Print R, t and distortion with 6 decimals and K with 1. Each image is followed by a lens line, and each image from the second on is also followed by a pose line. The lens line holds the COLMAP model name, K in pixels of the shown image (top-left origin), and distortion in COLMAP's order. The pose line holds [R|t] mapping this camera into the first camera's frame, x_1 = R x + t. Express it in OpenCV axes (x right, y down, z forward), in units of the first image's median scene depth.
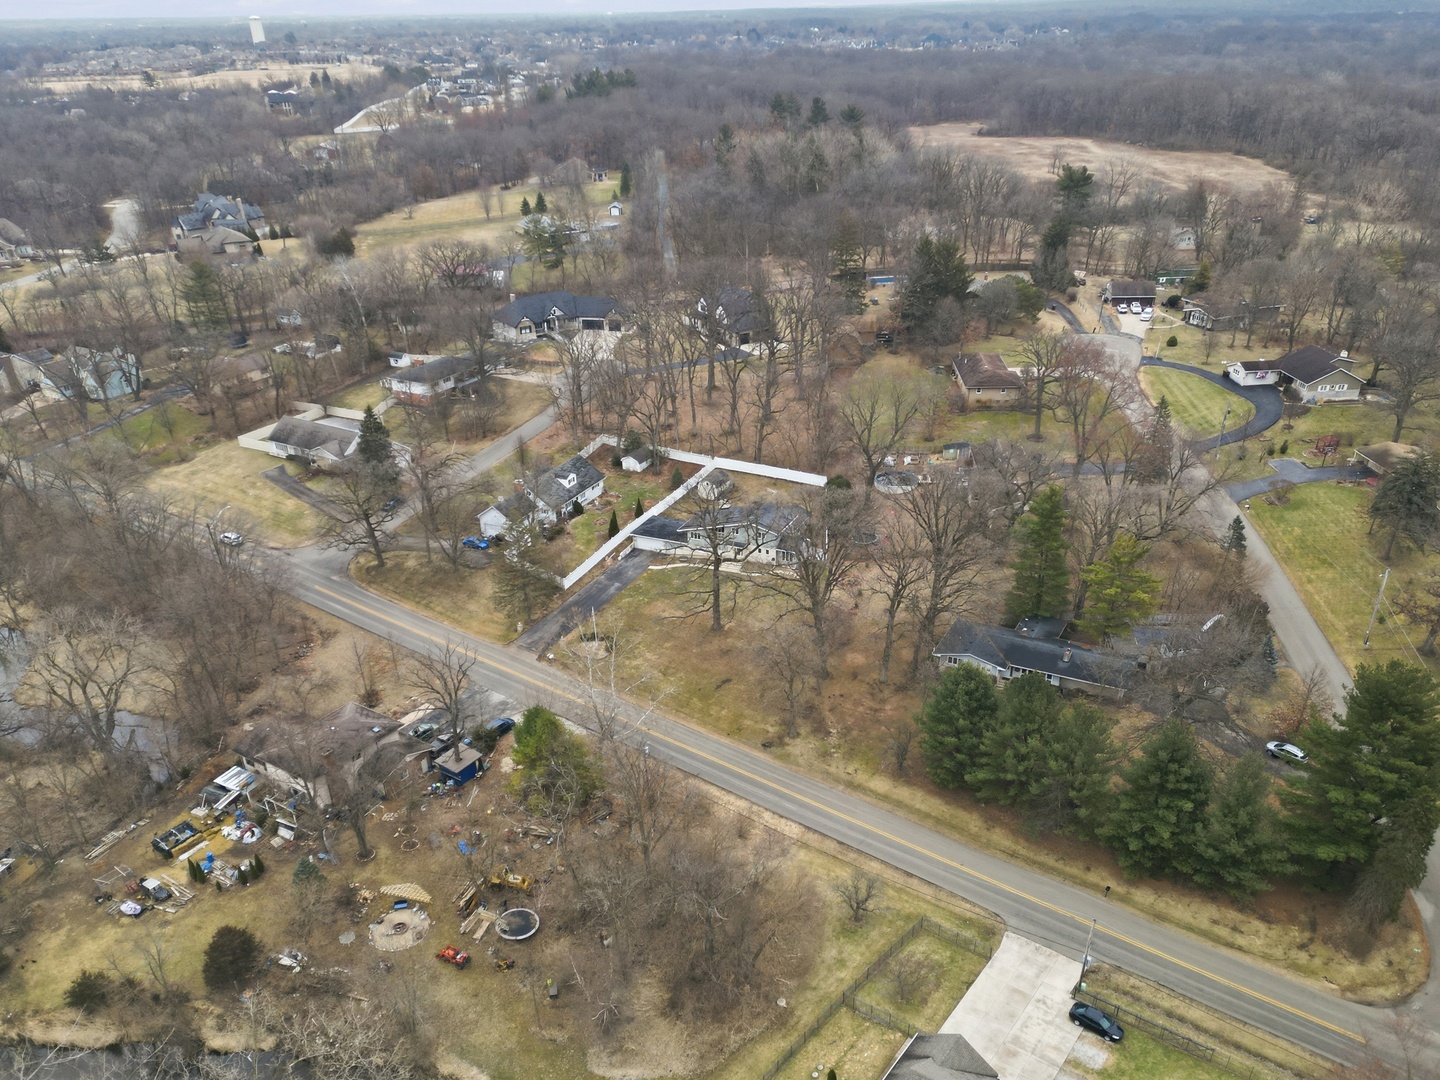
lens RADIAL K [[1218.4, 0, 669.5], [0, 1218.4, 539.0], [0, 0, 1]] dist [0.151940, -0.182583]
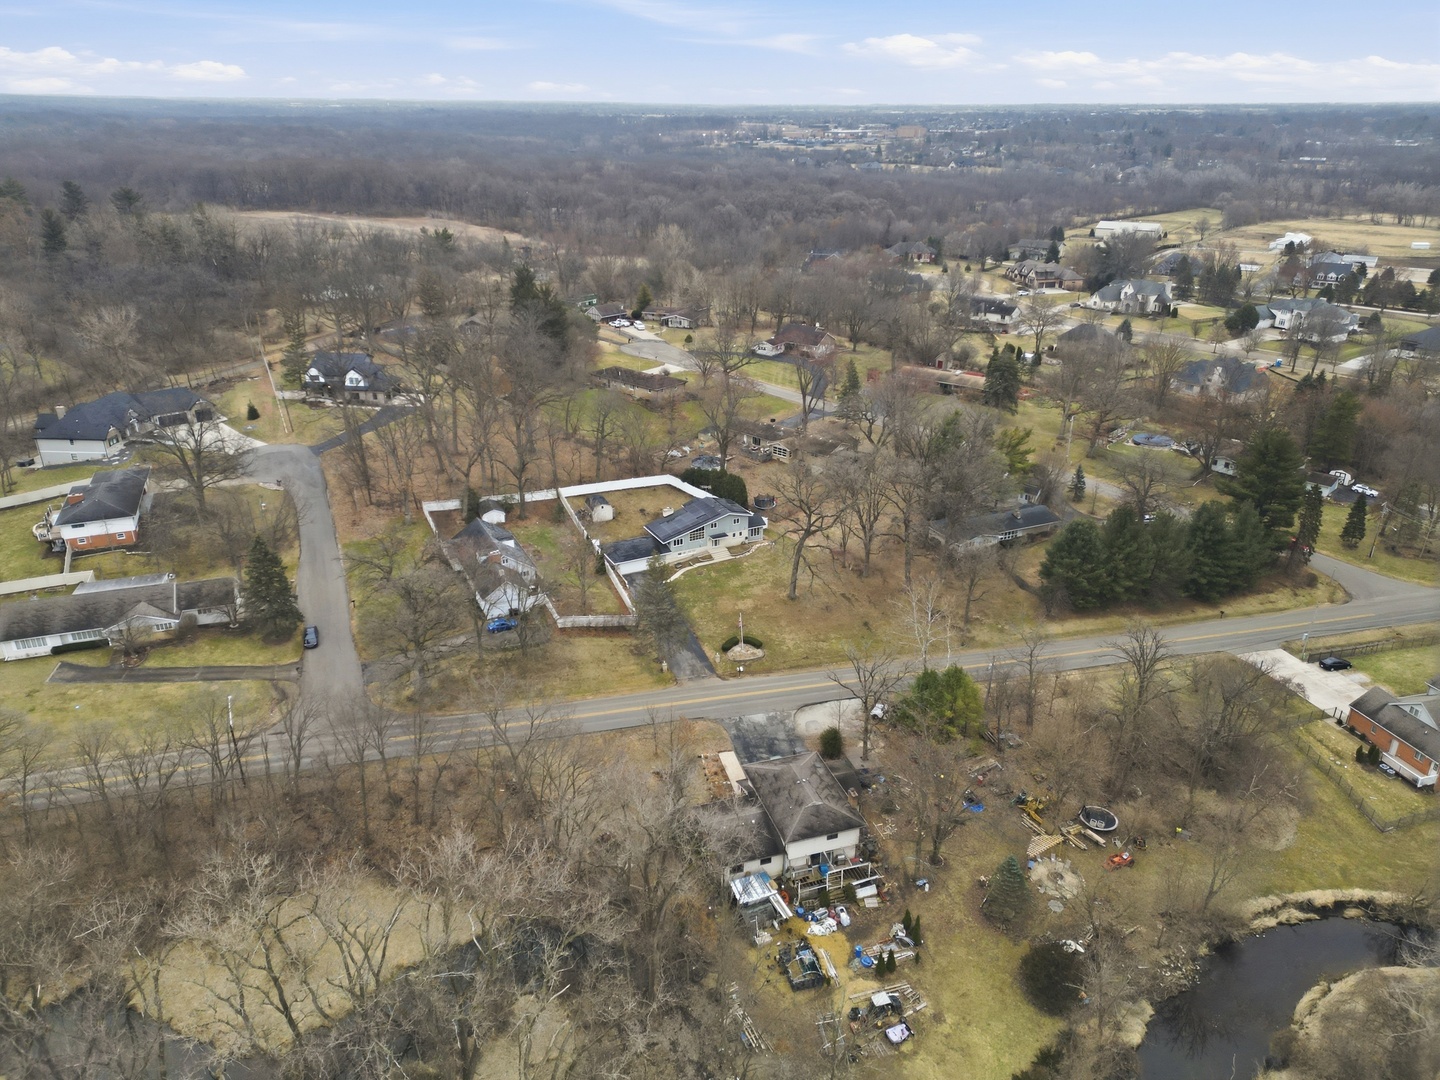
lens RADIAL K [[1011.3, 0, 720.0], [0, 1011.3, 540.0], [0, 0, 1]] dist [0.100836, -0.081484]
pose [[0.600277, -0.287222, 0.746439, -0.743973], [0.303714, 0.945242, 0.119476, -0.119450], [-0.739882, 0.154985, 0.654641, 0.451627]]
